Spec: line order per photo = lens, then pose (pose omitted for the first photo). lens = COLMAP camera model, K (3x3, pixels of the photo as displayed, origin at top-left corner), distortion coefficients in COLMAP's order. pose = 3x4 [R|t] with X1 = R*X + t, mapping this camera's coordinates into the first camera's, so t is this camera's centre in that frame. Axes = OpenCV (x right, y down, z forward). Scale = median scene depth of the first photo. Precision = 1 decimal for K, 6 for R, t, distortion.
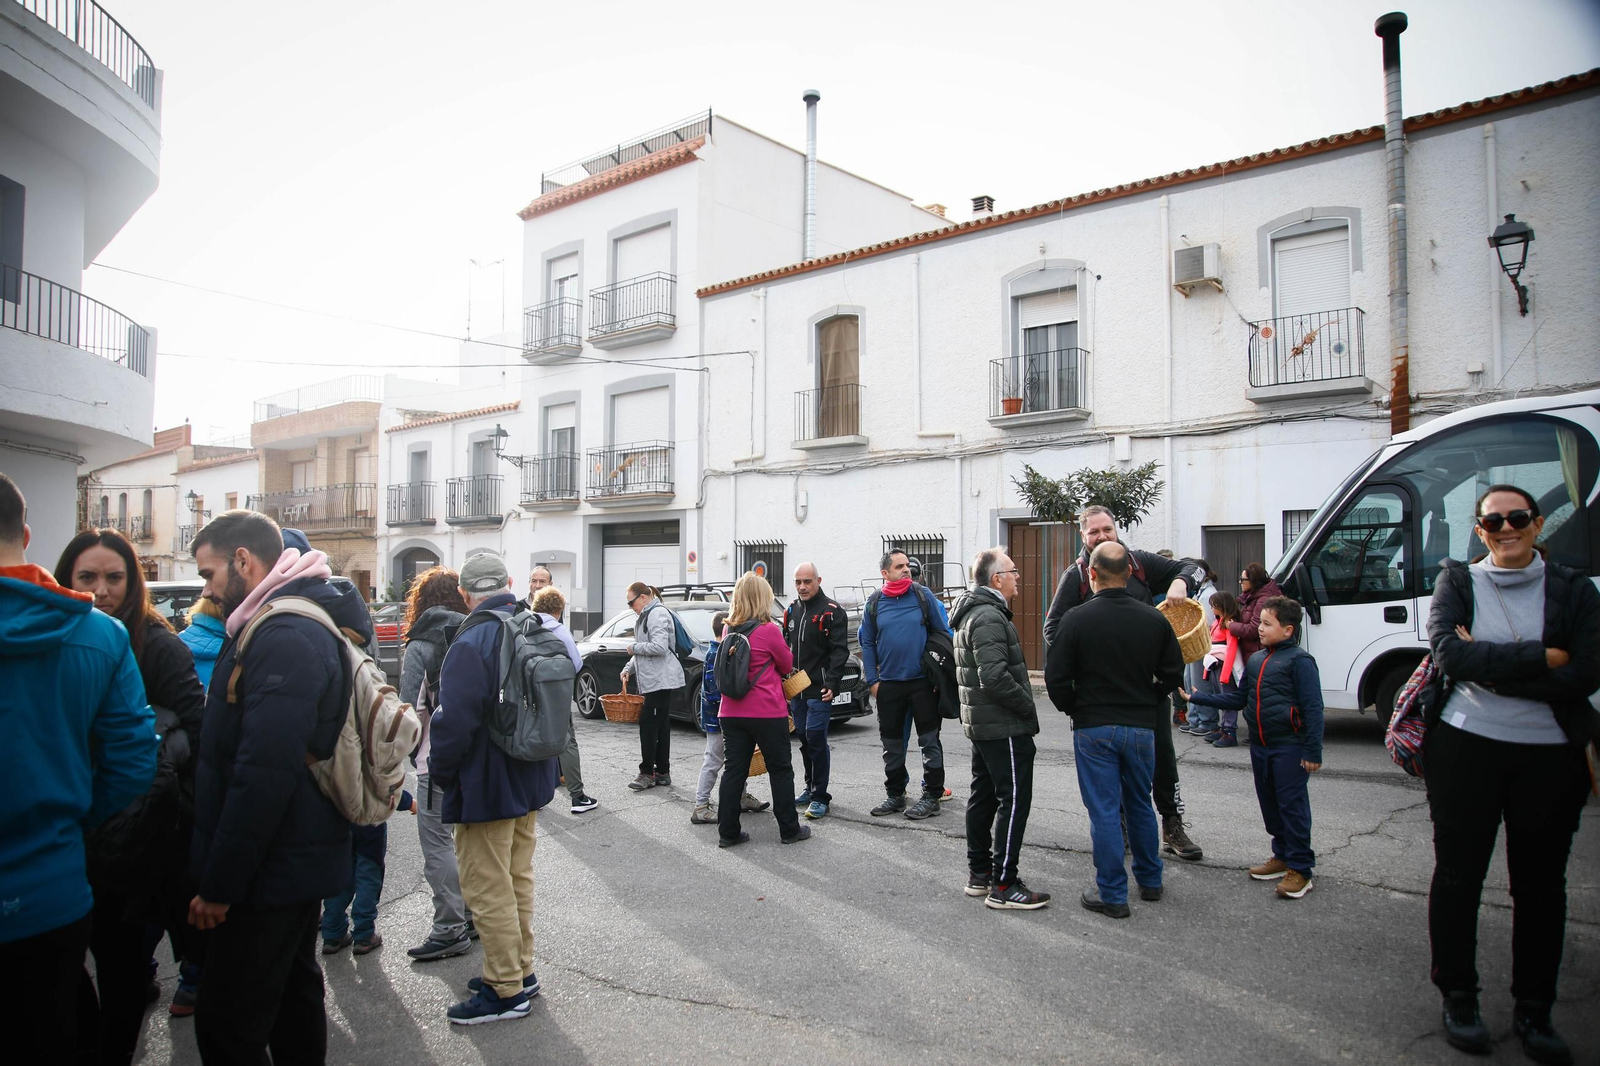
lens RADIAL K [[1068.2, 0, 798.6], [0, 1068.2, 544.2], [0, 0, 1]] dist [-0.111872, 0.030681]
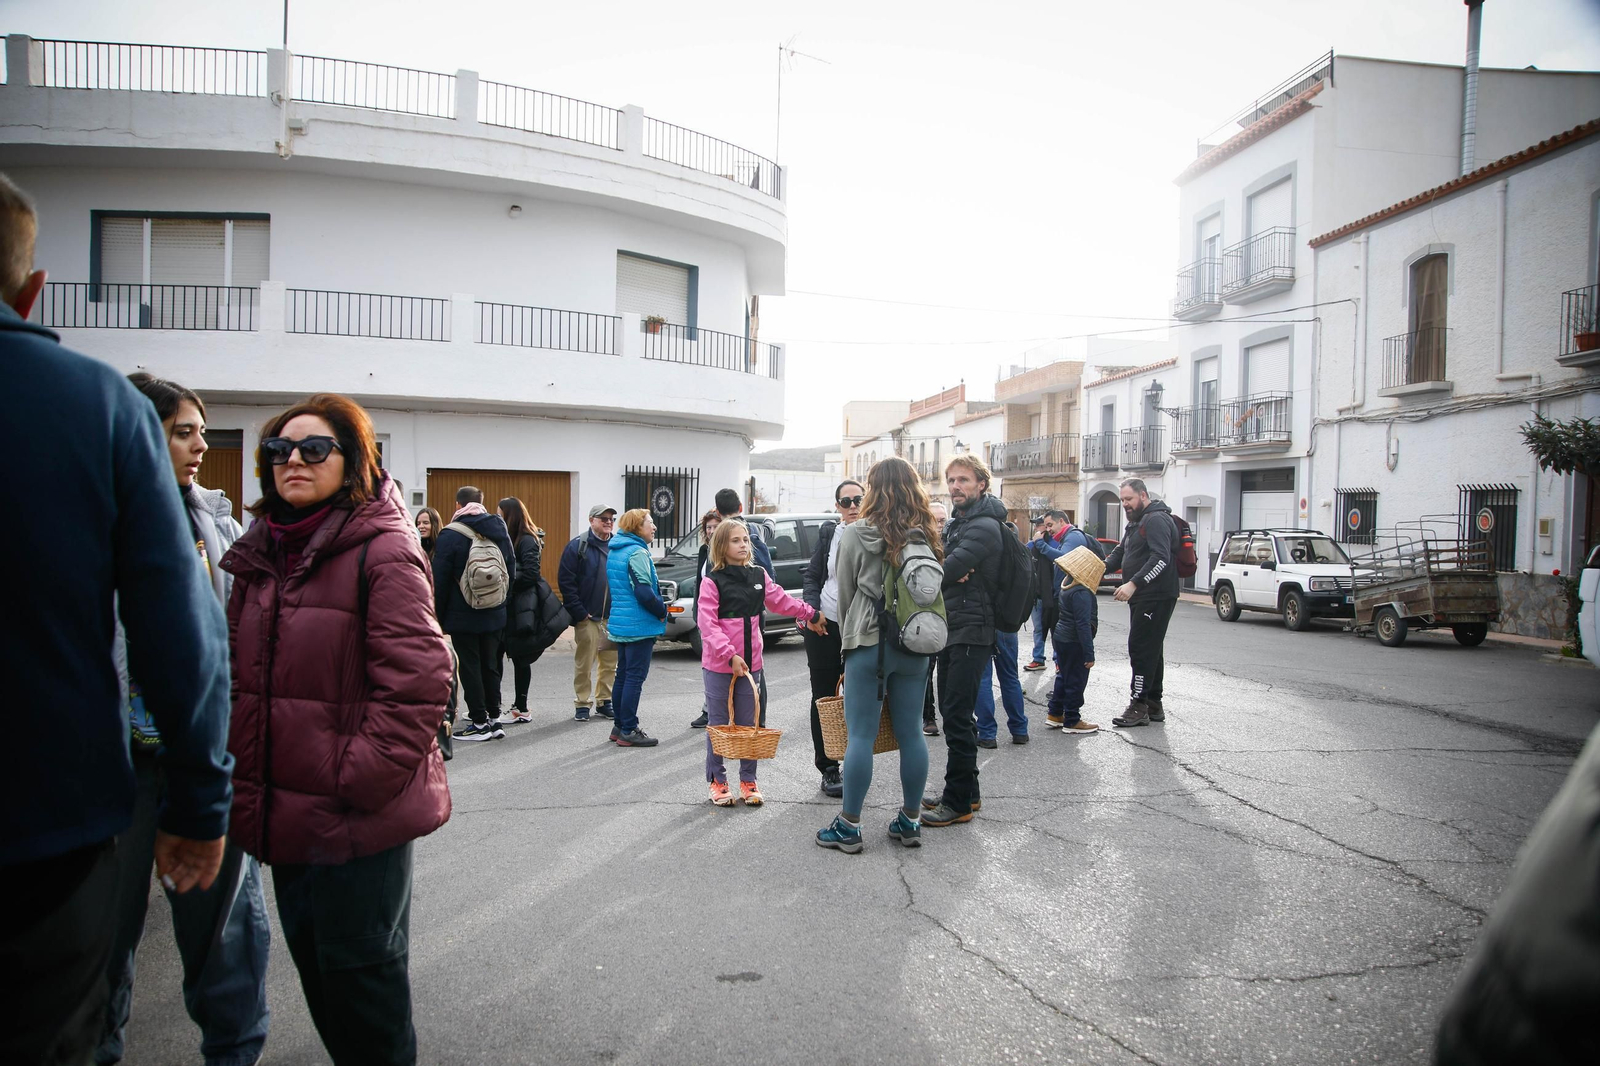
lens RADIAL K [[1068.2, 0, 788.5], [0, 1068.2, 536.0], [0, 0, 1]] dist [-0.111872, 0.030681]
pose [[0.728265, 0.030967, -0.684595, 0.229693], [0.004799, 0.998724, 0.050281, -0.009818], [0.685278, -0.039903, 0.727187, -0.072328]]
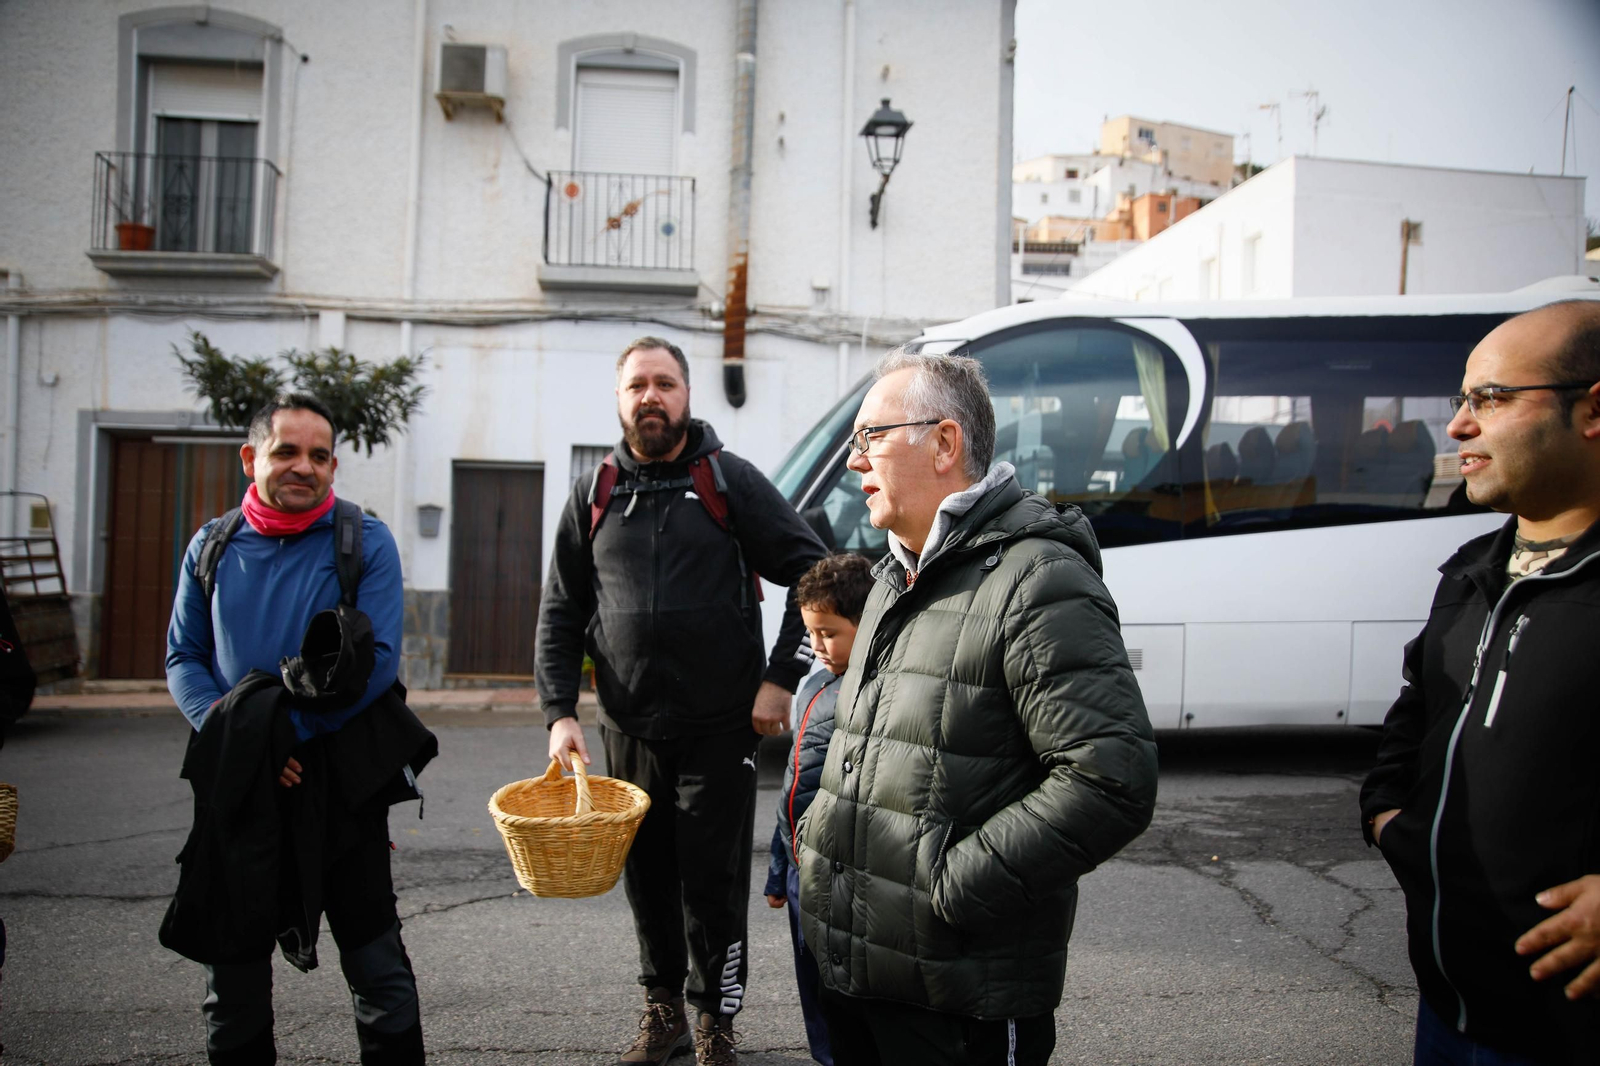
lens RADIAL K [[1311.4, 0, 803.3], [0, 1311.4, 538.1], [0, 0, 1]] dist [-0.058372, 0.068507]
pose [[0.682638, 0.029058, 0.730179, -0.052649], [-0.043336, 0.999060, 0.000756, 0.015733], [-0.729471, -0.032159, 0.683255, 0.173599]]
